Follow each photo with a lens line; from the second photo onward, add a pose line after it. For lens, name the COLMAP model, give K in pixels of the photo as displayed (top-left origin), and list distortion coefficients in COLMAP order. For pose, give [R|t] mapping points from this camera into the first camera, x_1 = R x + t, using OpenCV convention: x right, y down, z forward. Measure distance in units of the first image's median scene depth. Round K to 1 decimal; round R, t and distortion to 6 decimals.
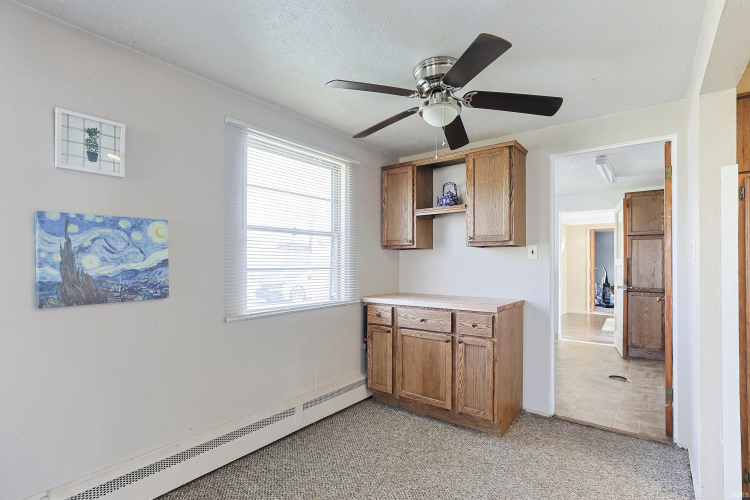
lens RADIAL K [[358.5, 0, 389.4], [0, 358.5, 262.2], [0, 0, 1]] dist [-0.021572, 0.010580]
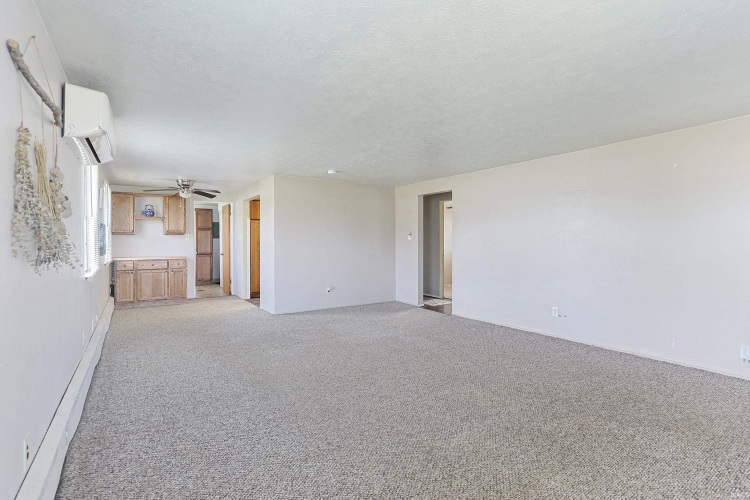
lens RADIAL K [[358.5, 0, 370.4], [0, 358.5, 246.0], [0, 0, 1]] dist [-0.021572, 0.010580]
pose [[0.333375, -0.010317, 0.942738, -1.616505], [-0.003837, 0.999917, 0.012300, -0.000869], [-0.942786, -0.007718, 0.333308, -1.134262]]
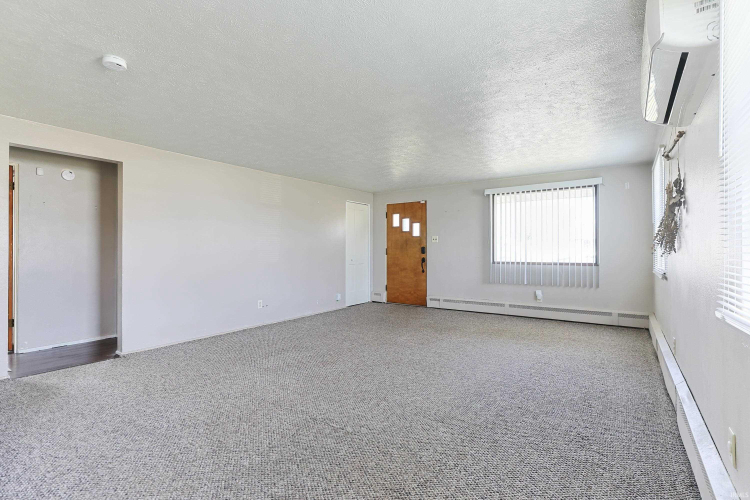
lens RADIAL K [[358.5, 0, 387.8], [0, 358.5, 250.4], [0, 0, 1]] dist [-0.021572, 0.010580]
pose [[-0.998187, 0.005019, -0.059986, -0.411927], [0.005189, 0.999983, -0.002665, 0.035957], [0.059972, -0.002972, -0.998196, 0.490740]]
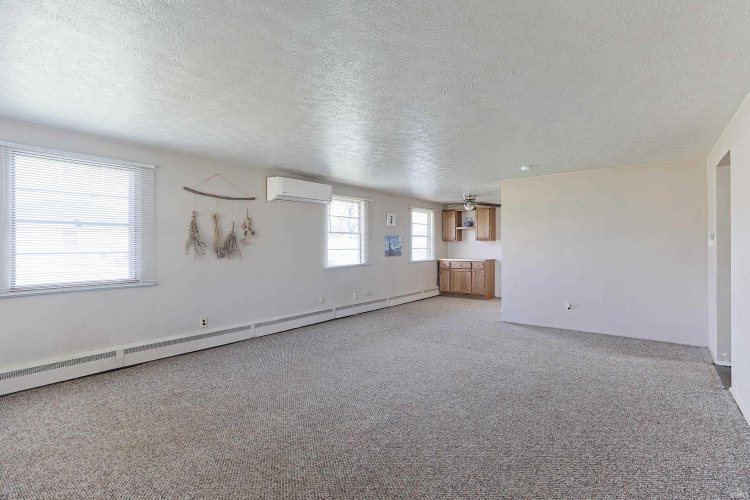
lens RADIAL K [[358.5, 0, 378.0], [0, 358.5, 238.1], [0, 0, 1]] dist [-0.021572, 0.010580]
pose [[0.999825, -0.000906, -0.018685, -0.533598], [0.000596, 0.999862, -0.016606, -0.017417], [0.018698, 0.016592, 0.999687, -1.980310]]
